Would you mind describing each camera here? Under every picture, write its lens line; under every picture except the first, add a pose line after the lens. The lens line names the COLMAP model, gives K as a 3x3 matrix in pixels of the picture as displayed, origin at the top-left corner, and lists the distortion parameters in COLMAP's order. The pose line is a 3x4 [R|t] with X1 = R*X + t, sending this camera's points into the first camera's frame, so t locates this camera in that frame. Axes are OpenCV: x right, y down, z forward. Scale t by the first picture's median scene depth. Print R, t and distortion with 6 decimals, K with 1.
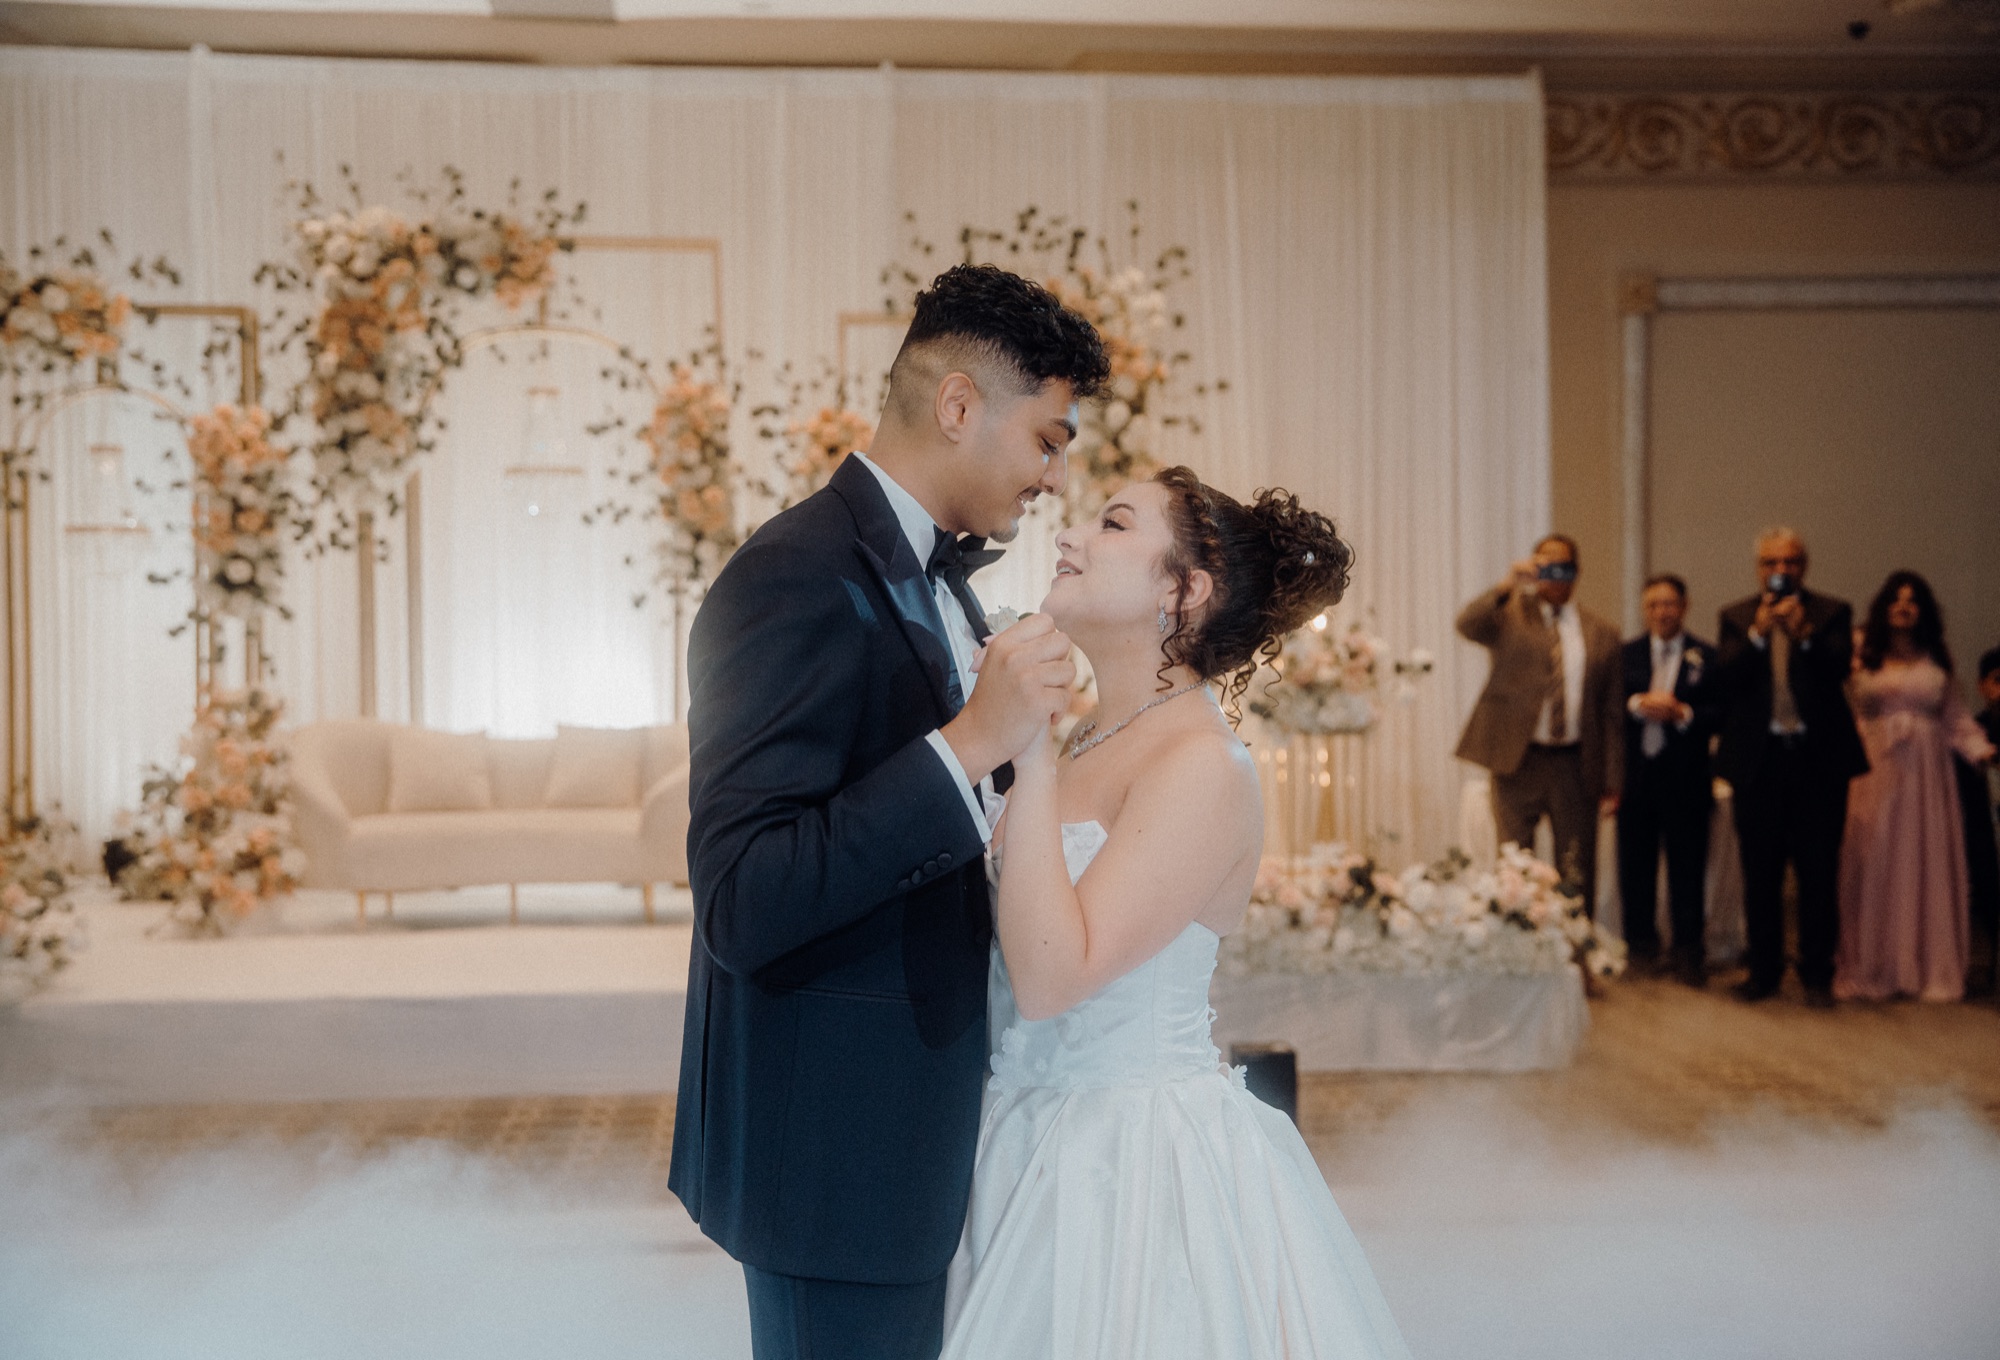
lens RADIAL K [[2369.9, 0, 1006.9], [0, 2369.9, 642.9], [0, 0, 1]] dist [0.086525, 0.000000]
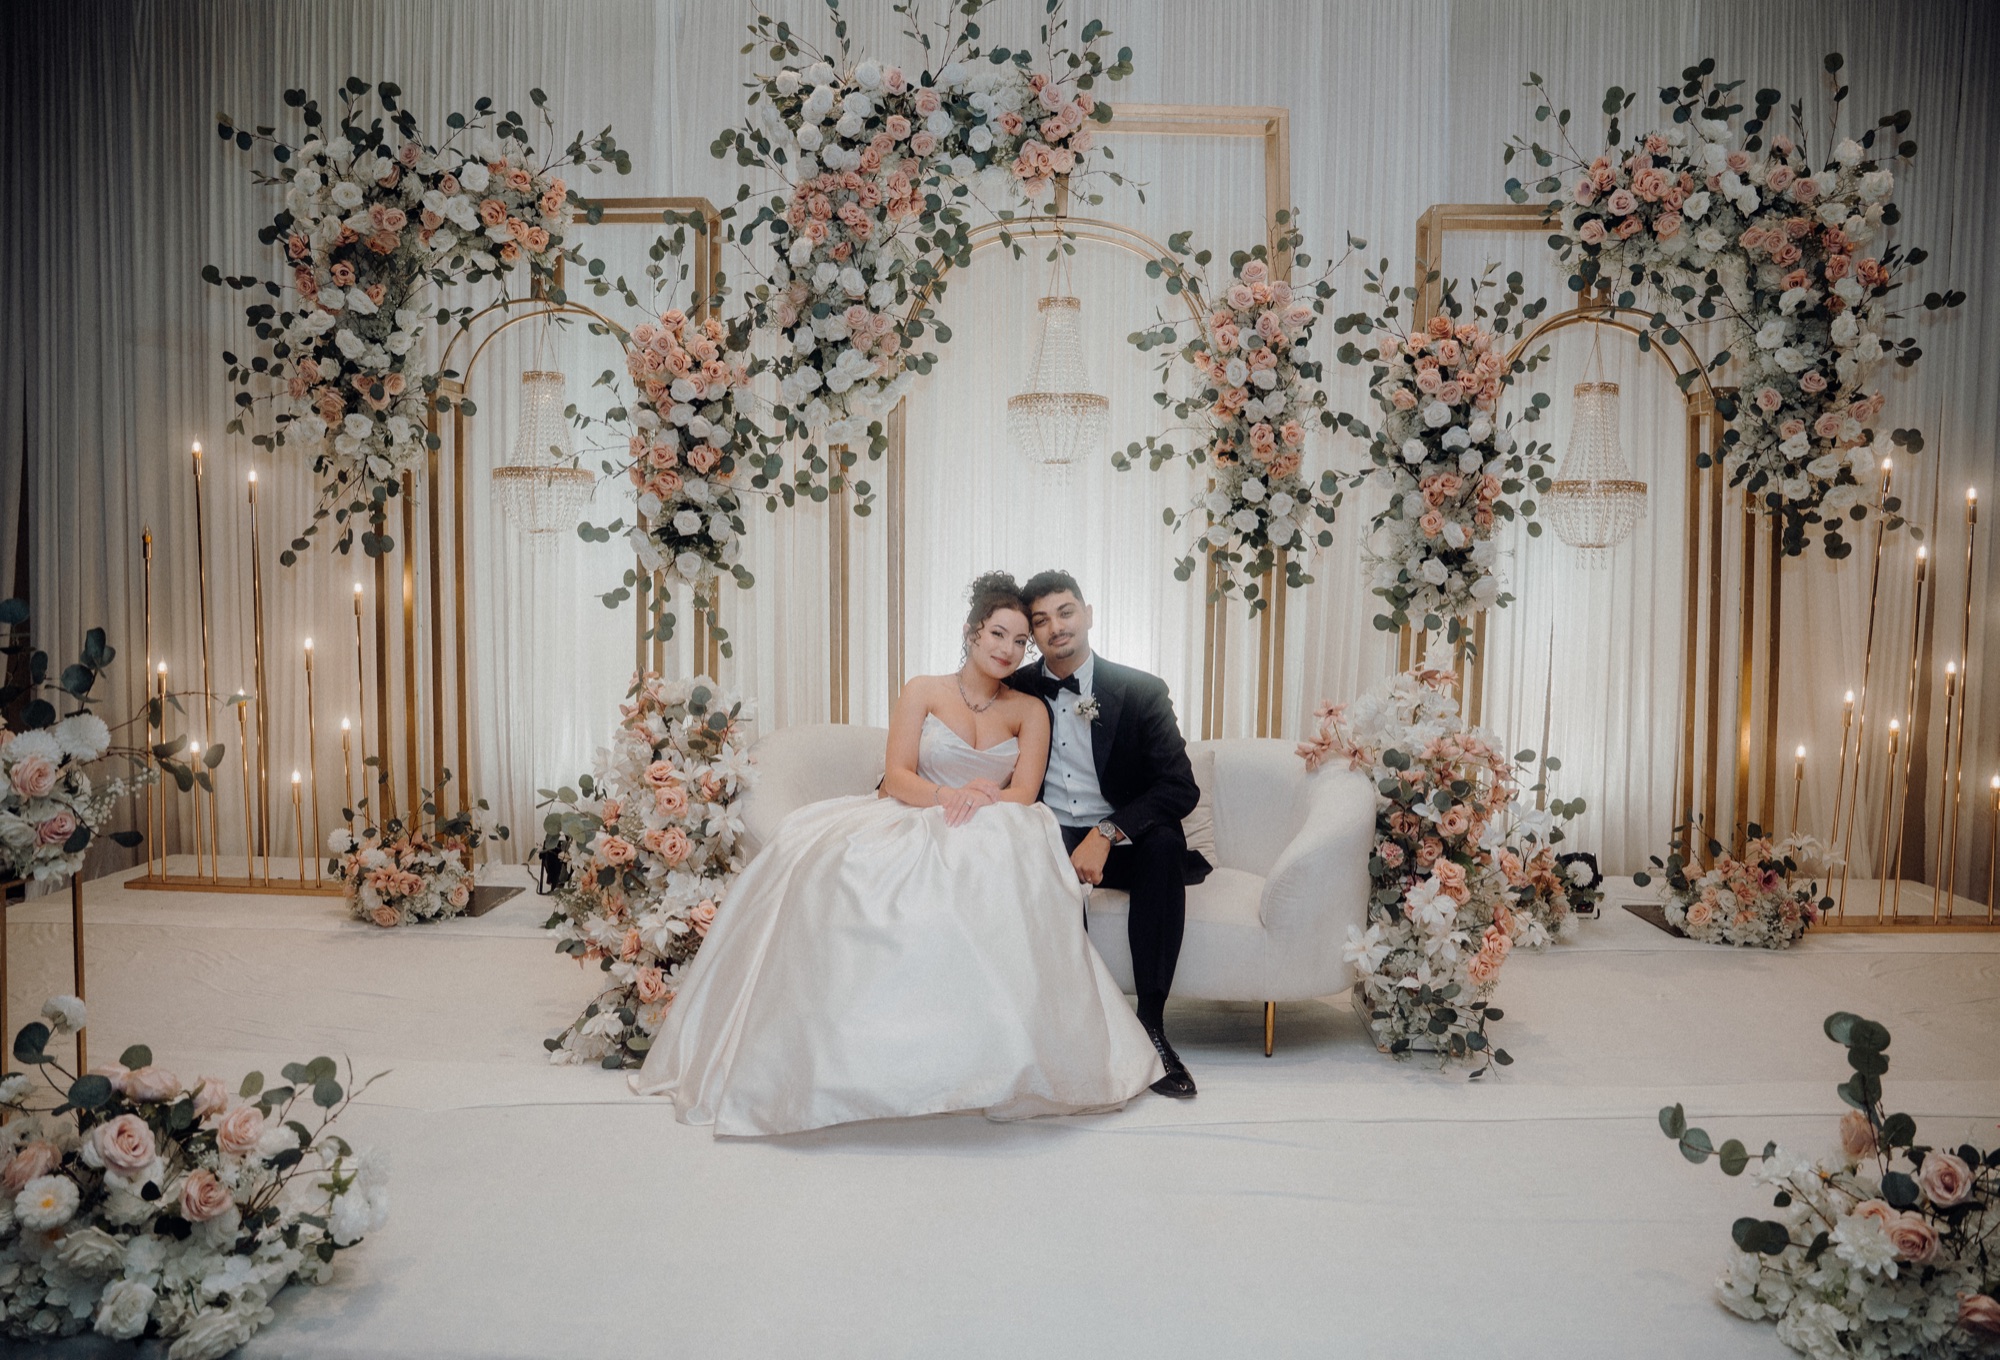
lens RADIAL K [[1366.2, 0, 997.1], [0, 1366.2, 663.5], [0, 0, 1]] dist [-0.085254, 0.027417]
pose [[0.993397, 0.023904, -0.112206, -0.167431], [-0.018218, 0.998510, 0.051429, -0.008593], [0.113268, -0.049045, 0.992353, 0.560491]]
